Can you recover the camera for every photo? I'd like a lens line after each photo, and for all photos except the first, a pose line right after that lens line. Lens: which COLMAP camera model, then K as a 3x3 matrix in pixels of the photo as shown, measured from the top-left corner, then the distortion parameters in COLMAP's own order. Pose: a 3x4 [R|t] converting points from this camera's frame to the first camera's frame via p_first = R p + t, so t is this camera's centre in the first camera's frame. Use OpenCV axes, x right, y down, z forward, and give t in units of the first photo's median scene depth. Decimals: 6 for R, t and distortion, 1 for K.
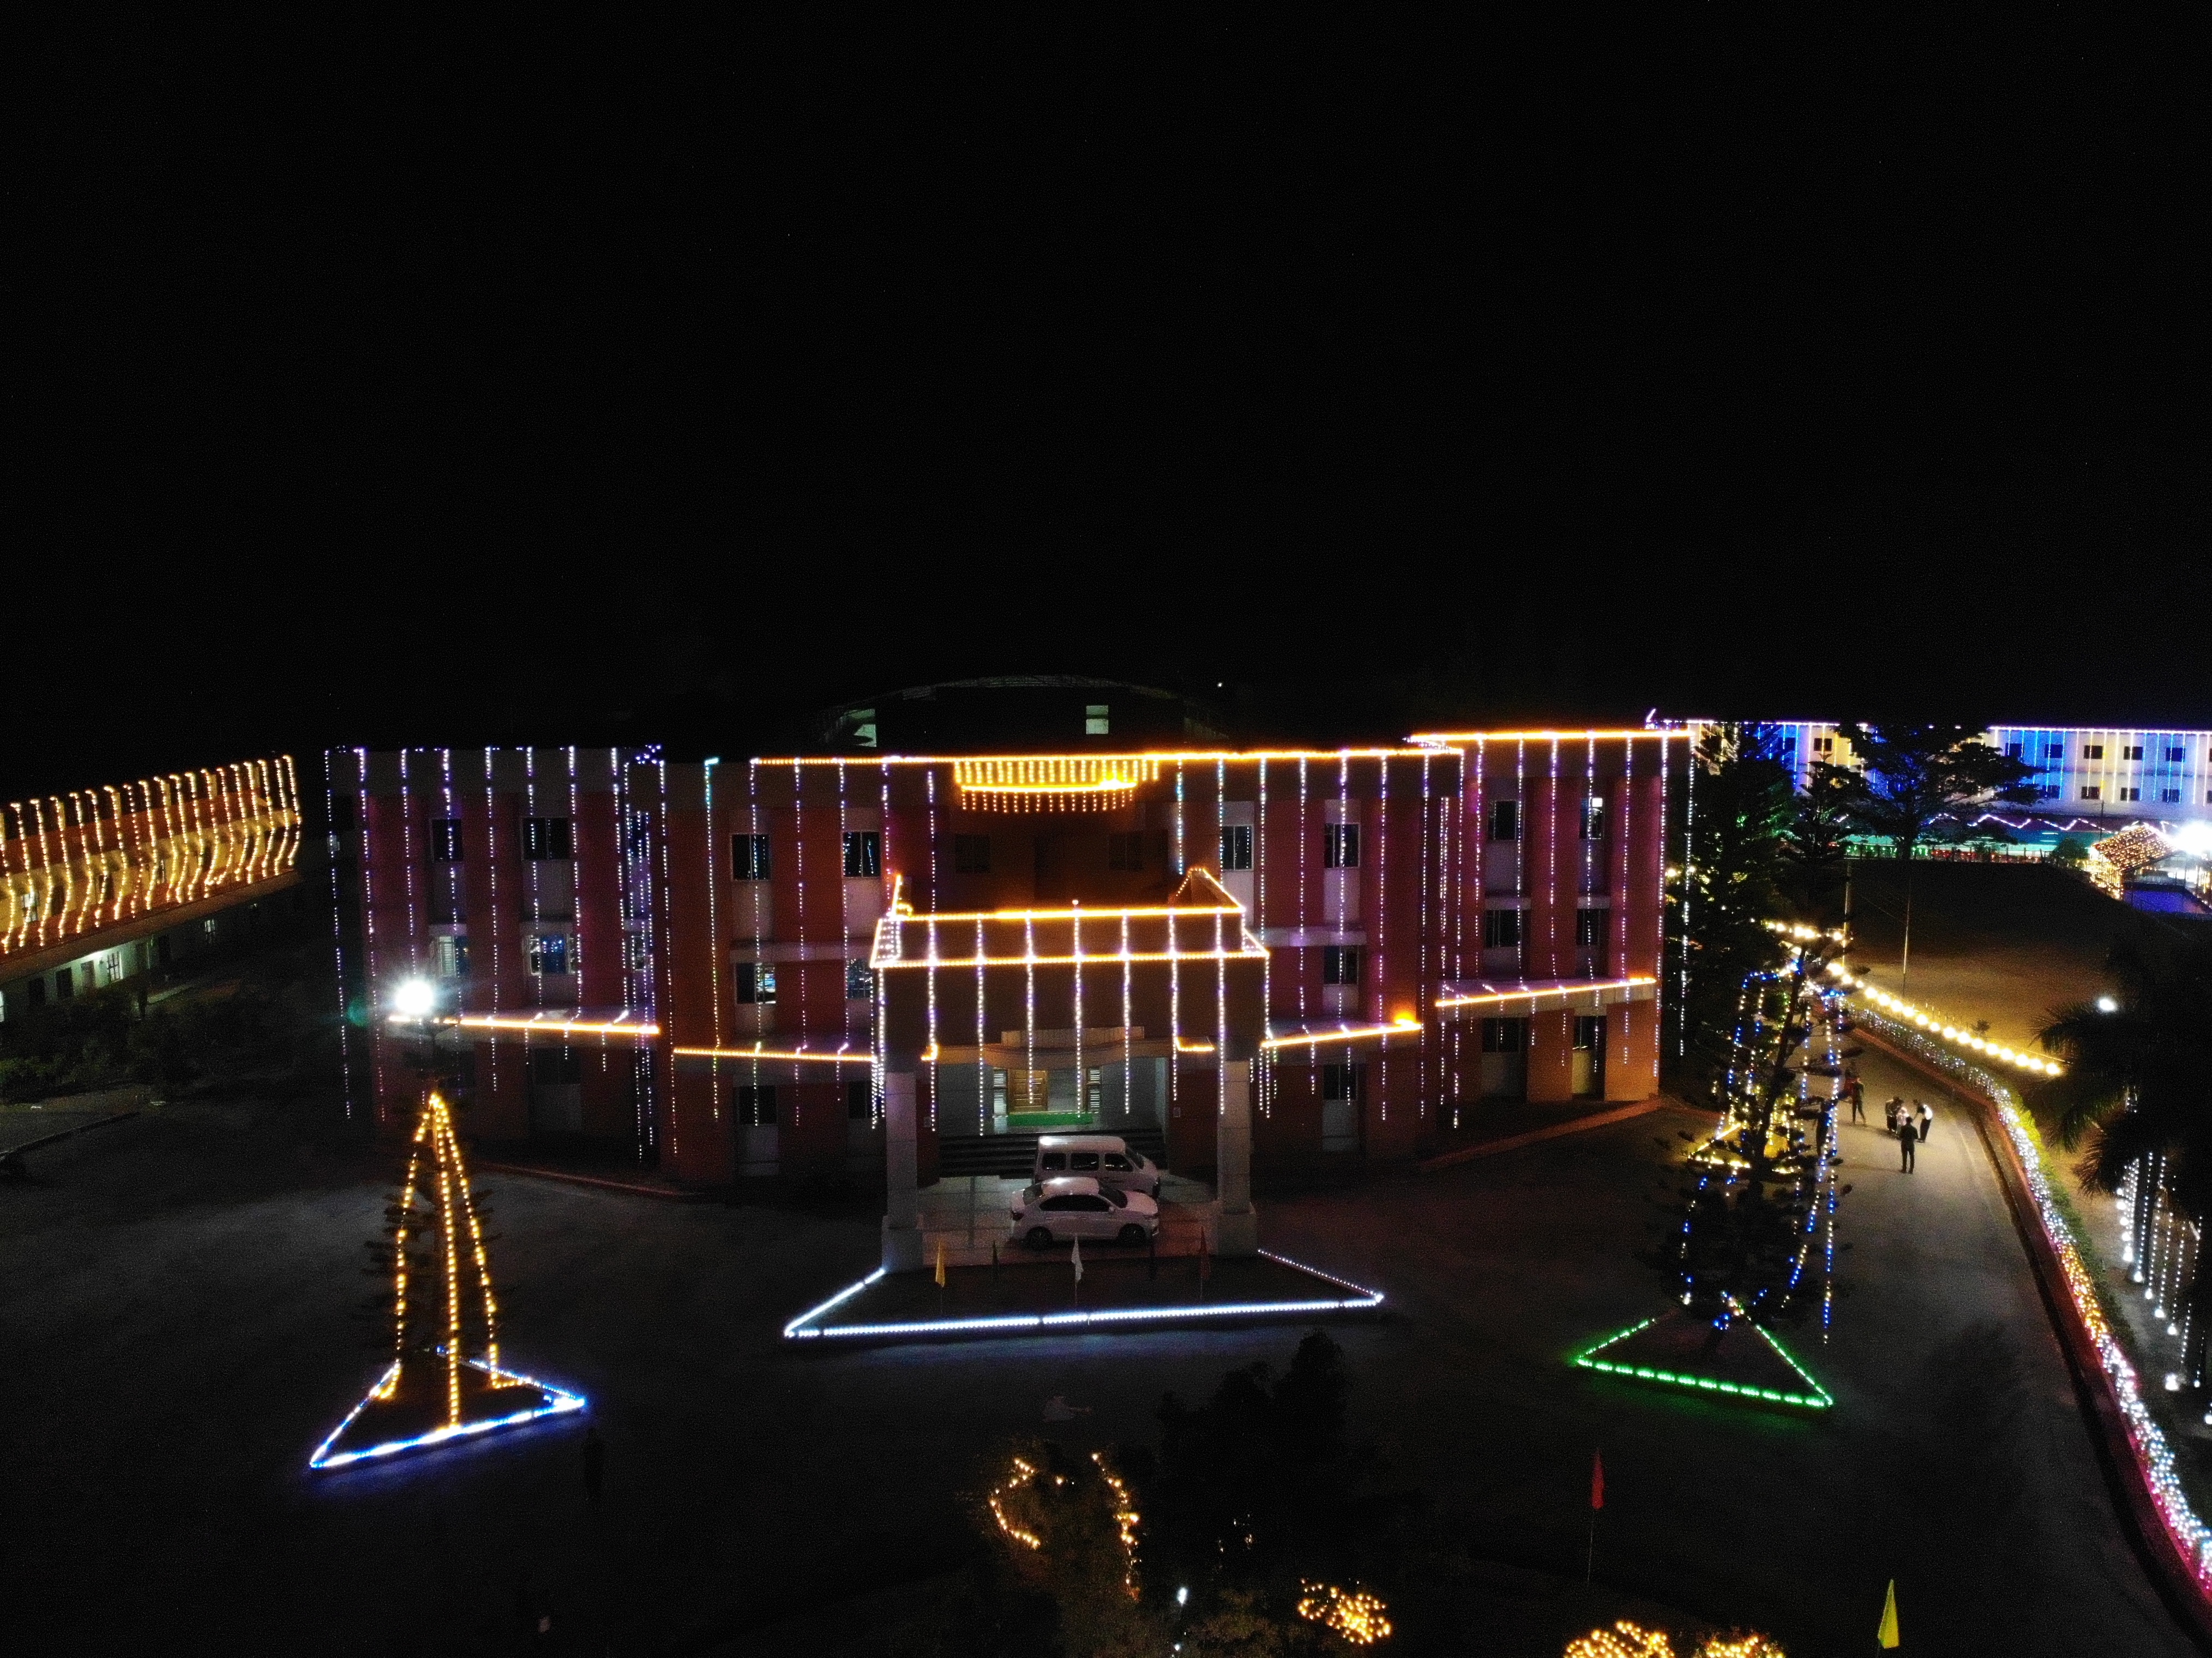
lens RADIAL K [[1632.4, 0, 1133.4], [0, 1632.4, 816.5], [0, 0, 1]] dist [-0.003705, -0.076329]
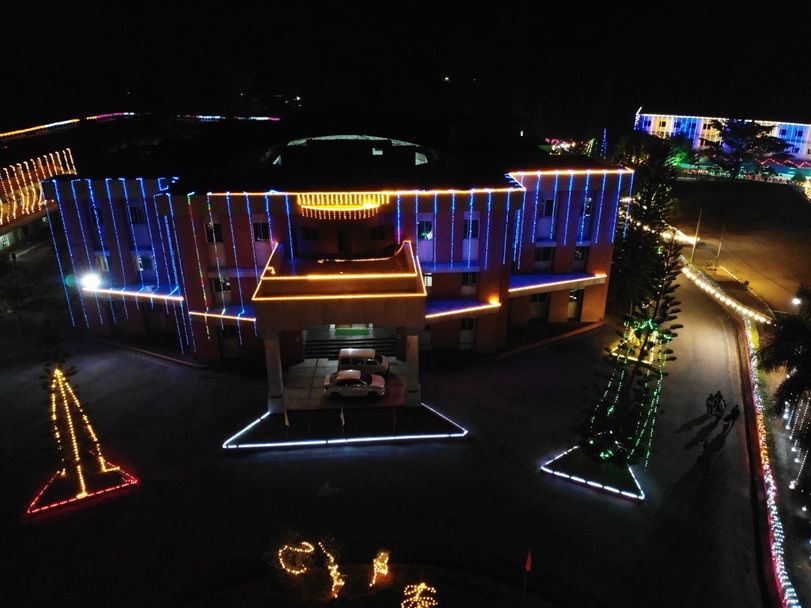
lens RADIAL K [[581.6, 0, 419.4], [0, 581.6, 307.6], [0, 0, 1]] dist [0.034777, -0.115559]
pose [[0.998906, 0.025269, -0.039344, 0.092395], [-0.012369, 0.954228, 0.298824, -0.124296], [0.045094, -0.298011, 0.953497, 0.180119]]
